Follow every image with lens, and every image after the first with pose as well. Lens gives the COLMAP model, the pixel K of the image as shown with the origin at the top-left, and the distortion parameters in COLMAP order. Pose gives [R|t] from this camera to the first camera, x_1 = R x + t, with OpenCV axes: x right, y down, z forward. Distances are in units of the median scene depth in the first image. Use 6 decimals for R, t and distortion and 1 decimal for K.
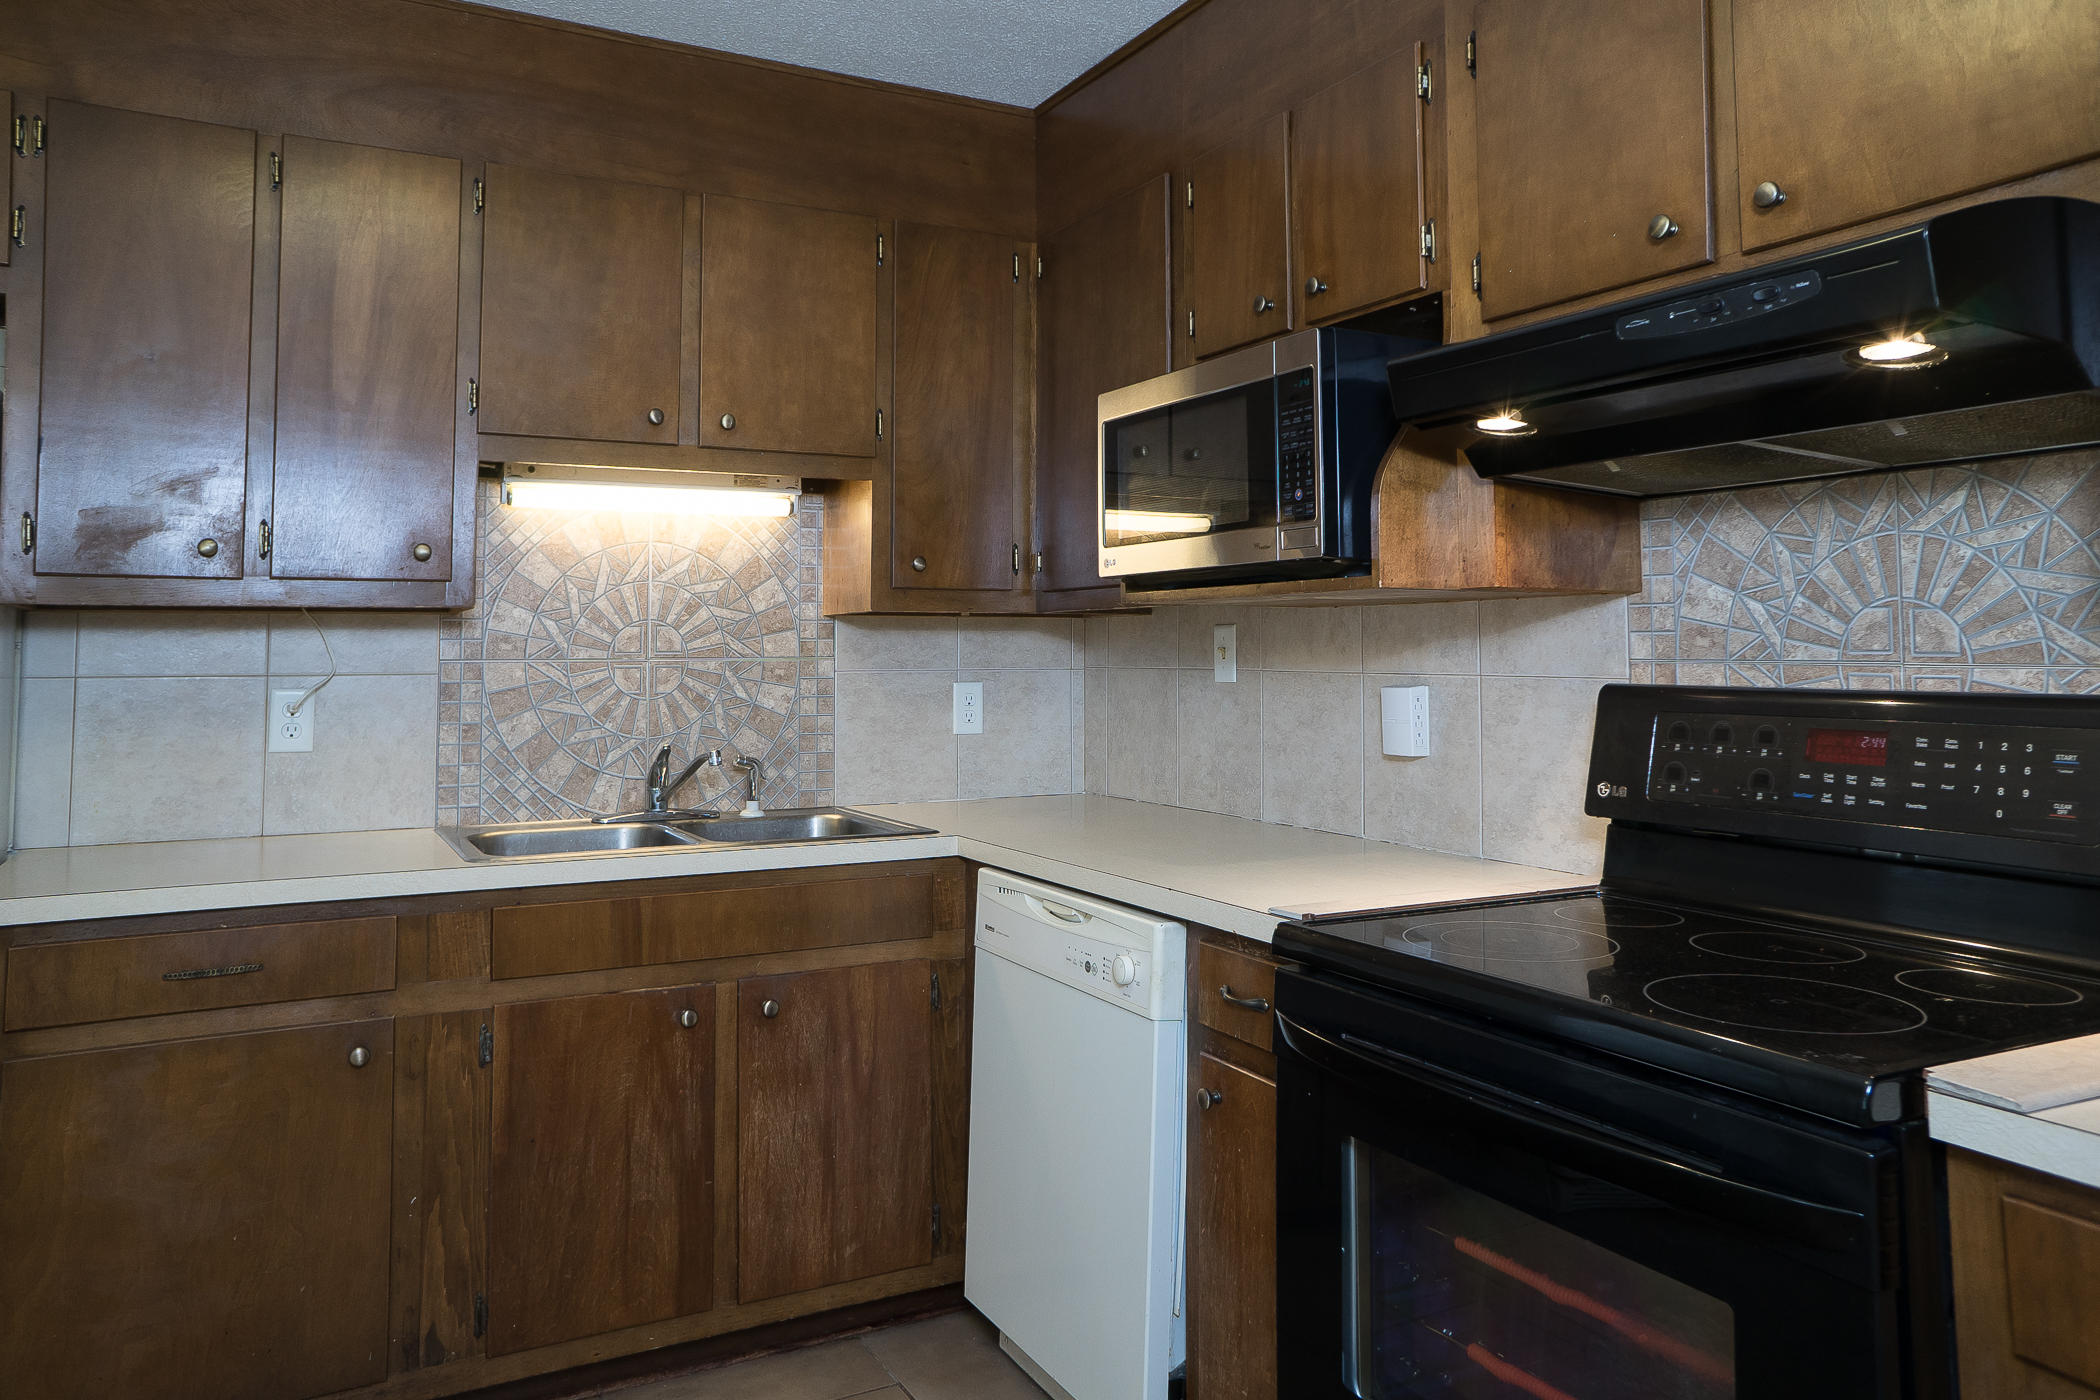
lens RADIAL K [[1471.0, 0, 1043.3], [0, 1471.0, 558.1], [0, 0, 1]] dist [-0.051077, 0.064988]
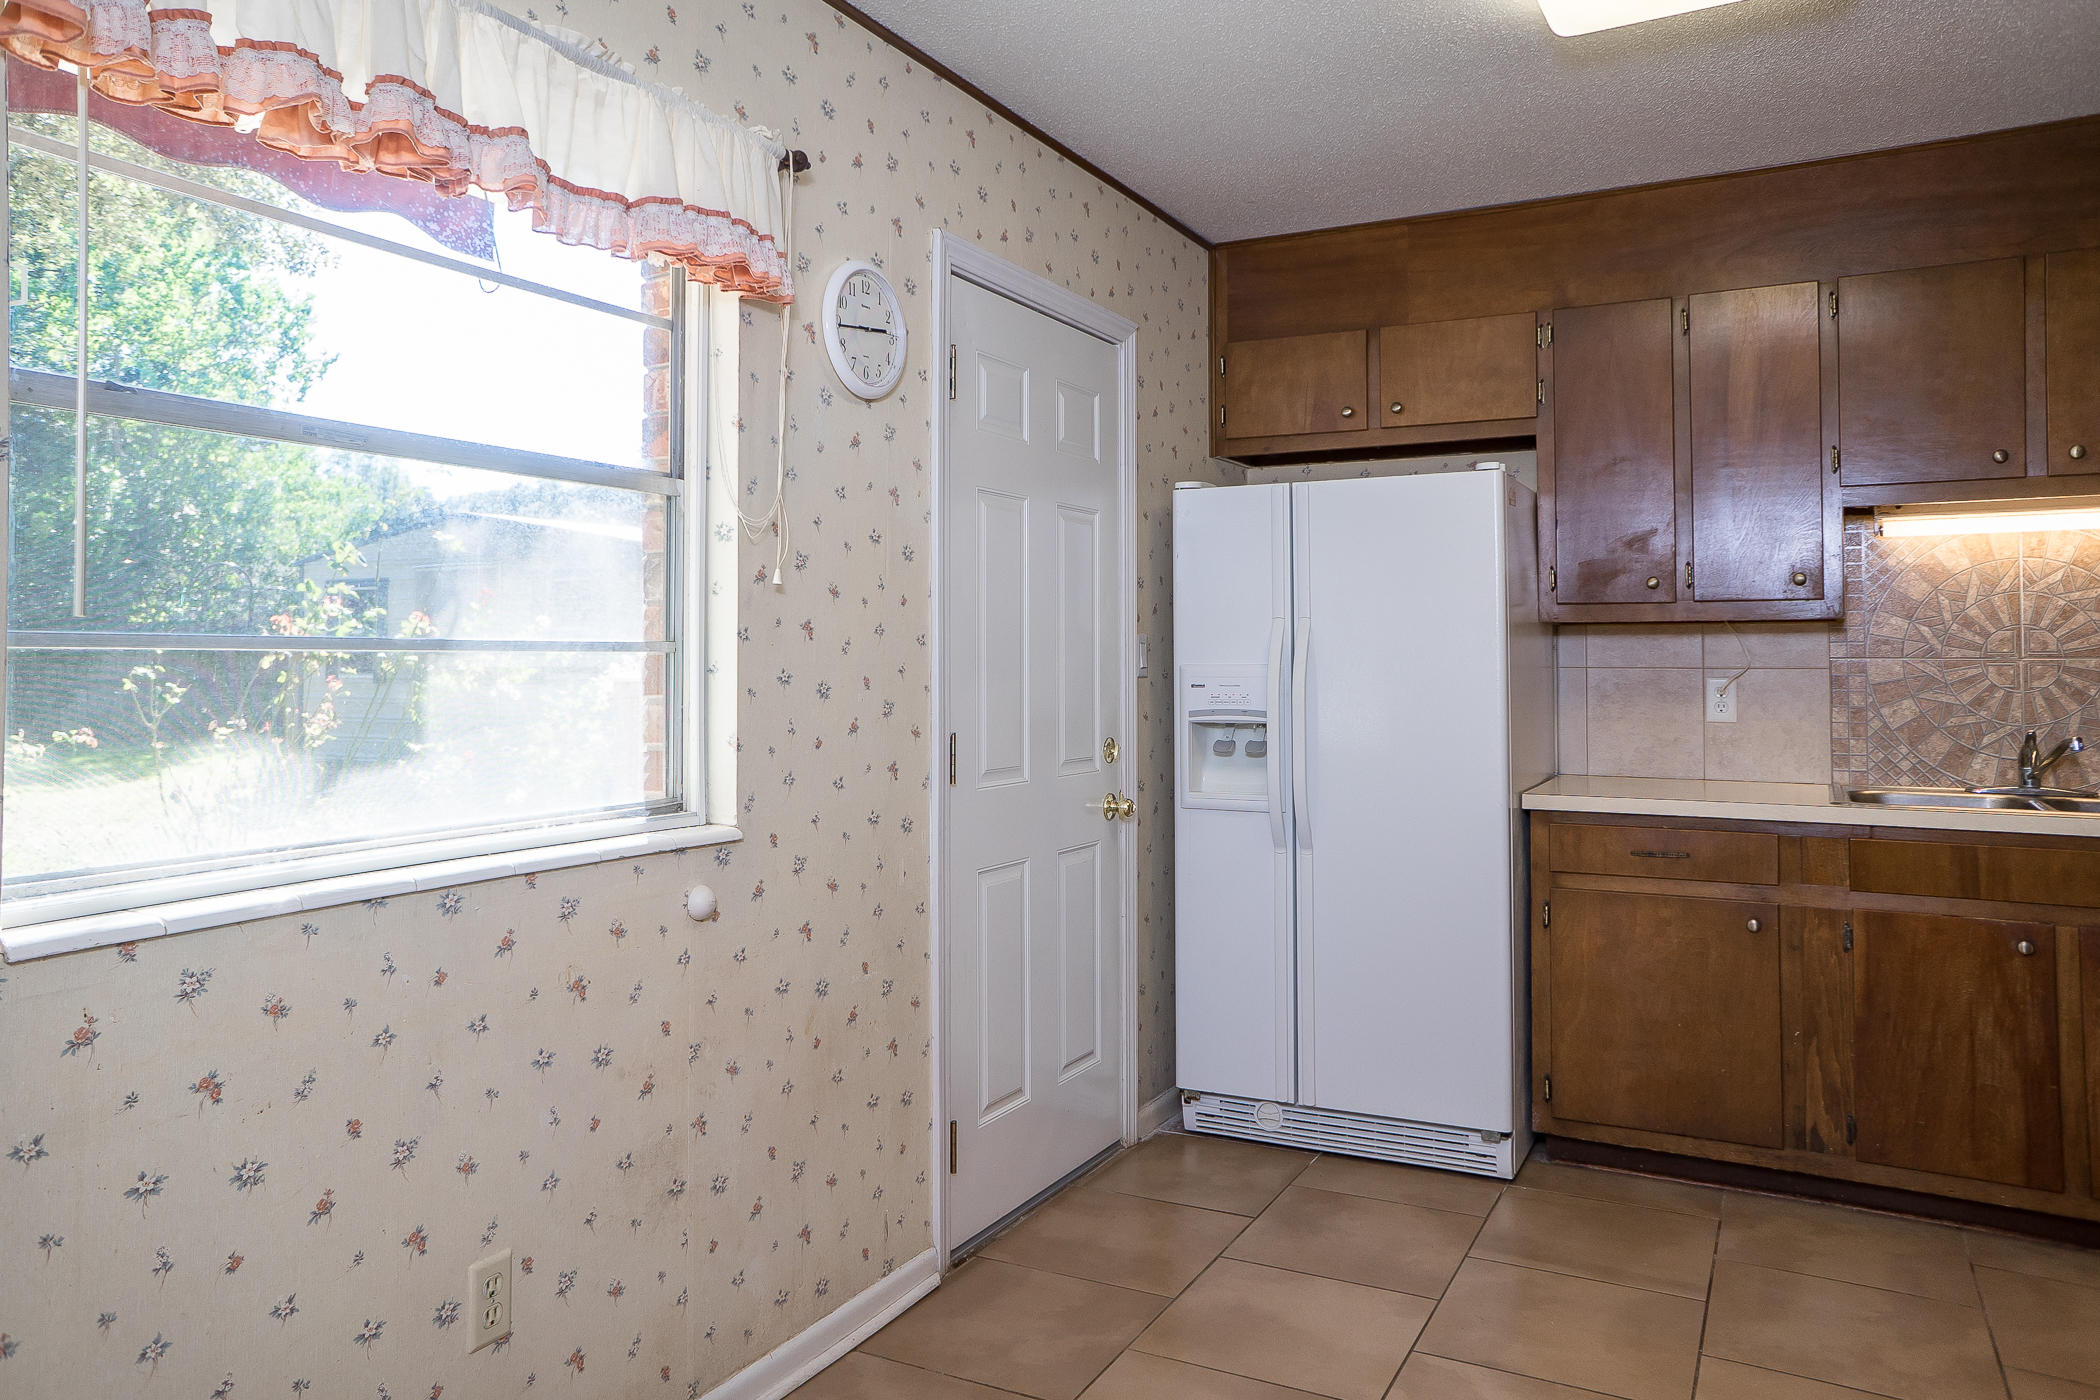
lens RADIAL K [[1461.0, 0, 1053.1], [0, 1461.0, 611.0], [0, 0, 1]] dist [-0.061527, 0.089002]
pose [[0.562250, -0.020451, -0.826715, 0.315234], [0.051258, 0.998634, 0.010157, -0.024852], [0.825377, -0.048087, 0.562530, -0.357030]]
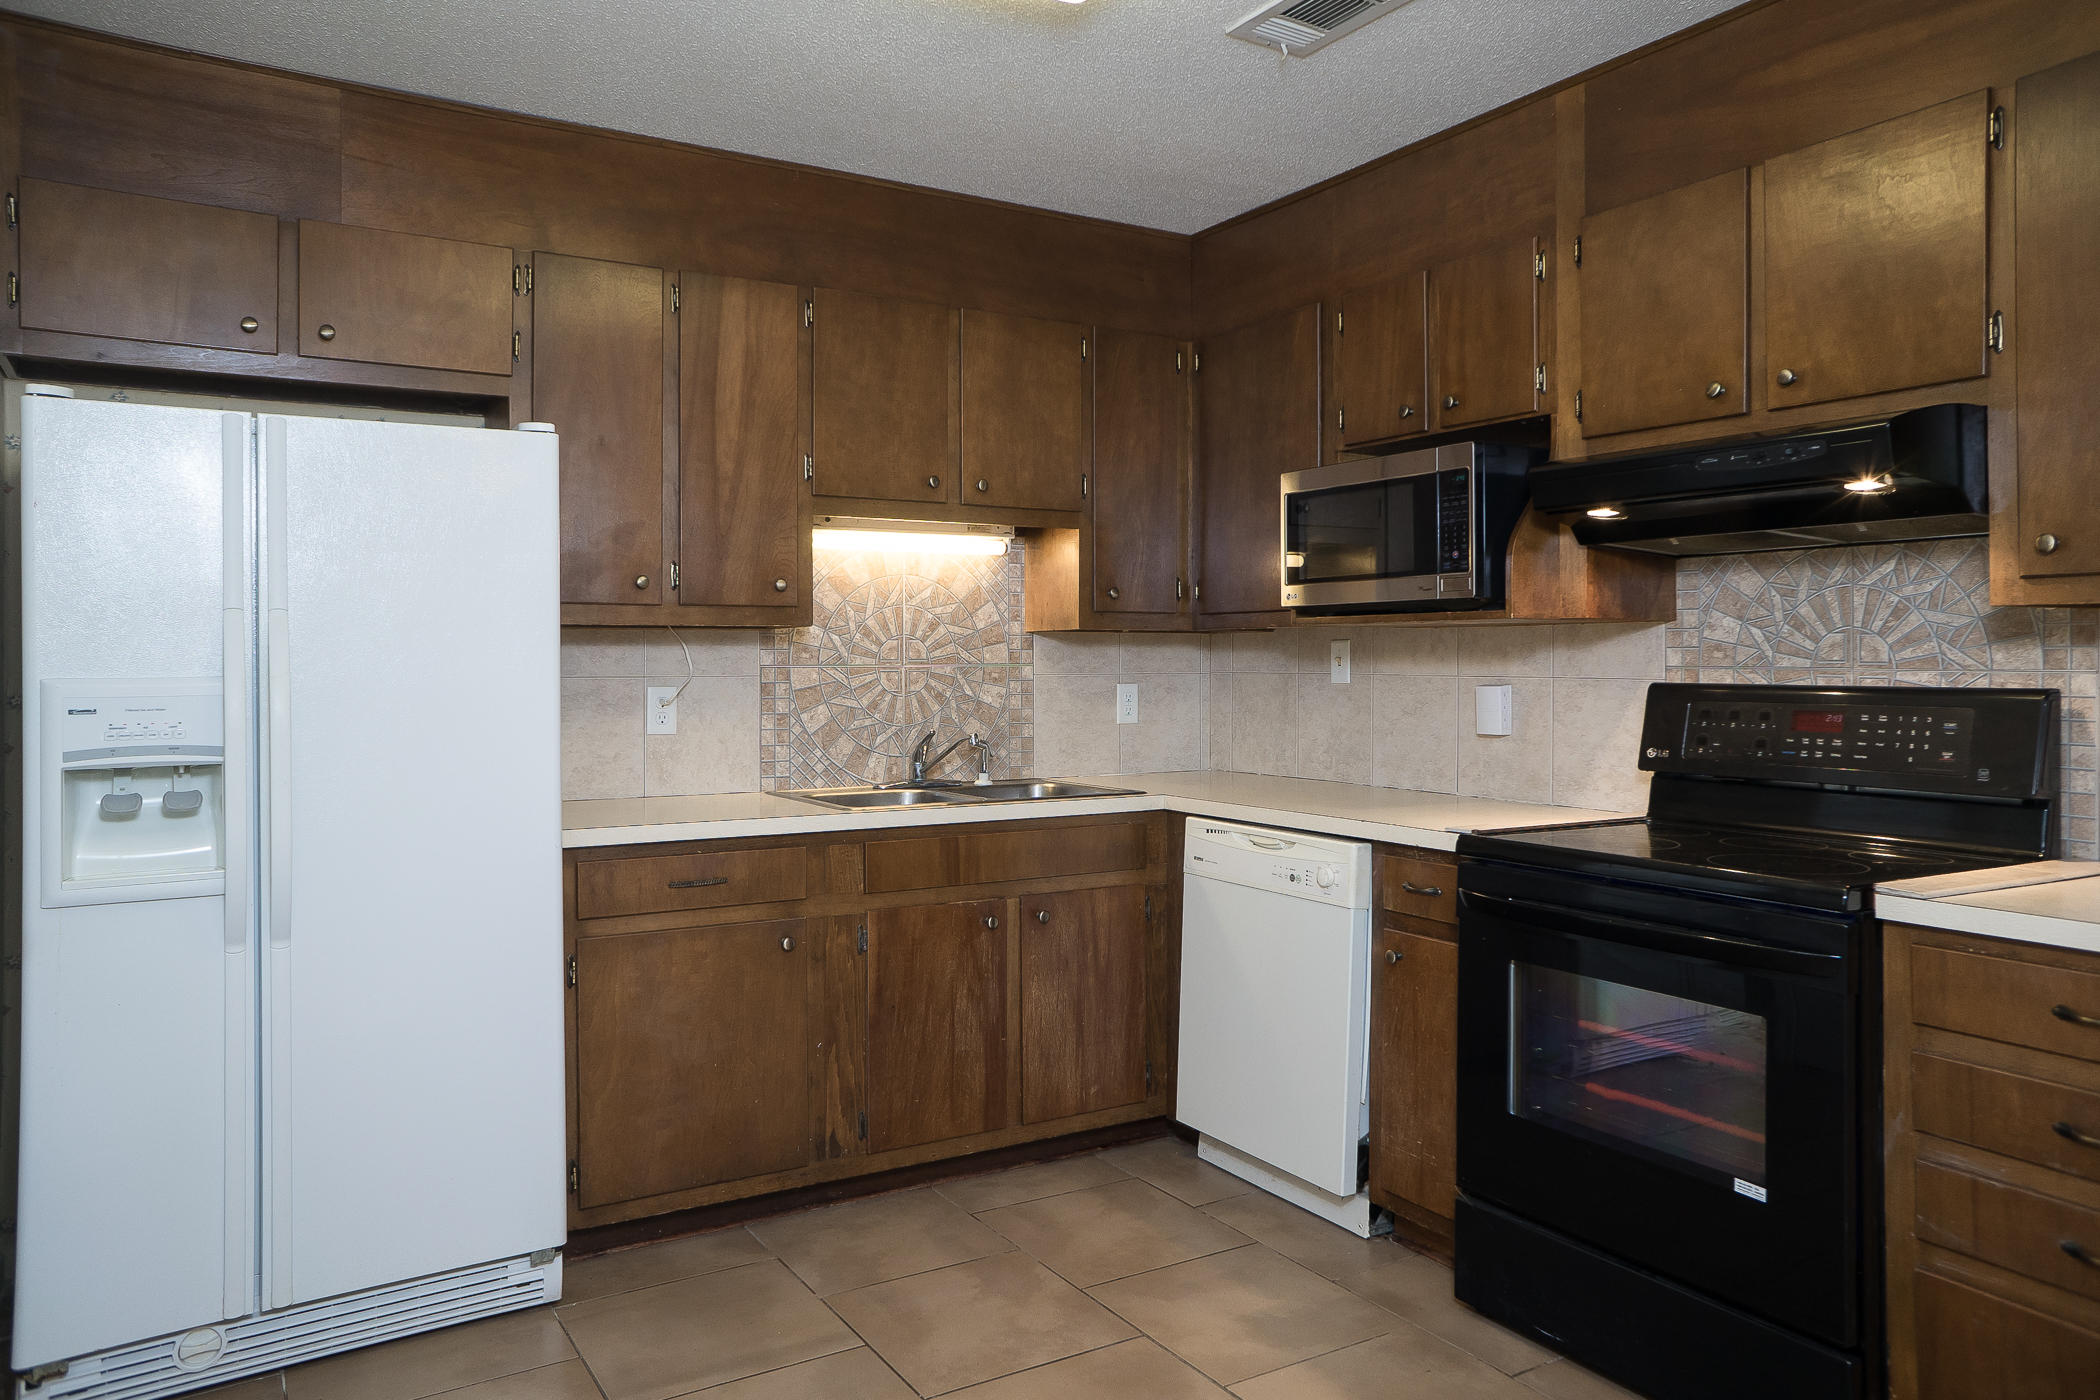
lens RADIAL K [[1446.4, 0, 1059.6], [0, 1446.4, 654.0], [0, 0, 1]] dist [-0.057206, 0.079569]
pose [[0.998191, 0.002845, 0.060061, -0.262429], [-0.006397, 0.998236, 0.059025, -0.021843], [-0.059787, -0.059302, 0.996448, -0.358741]]
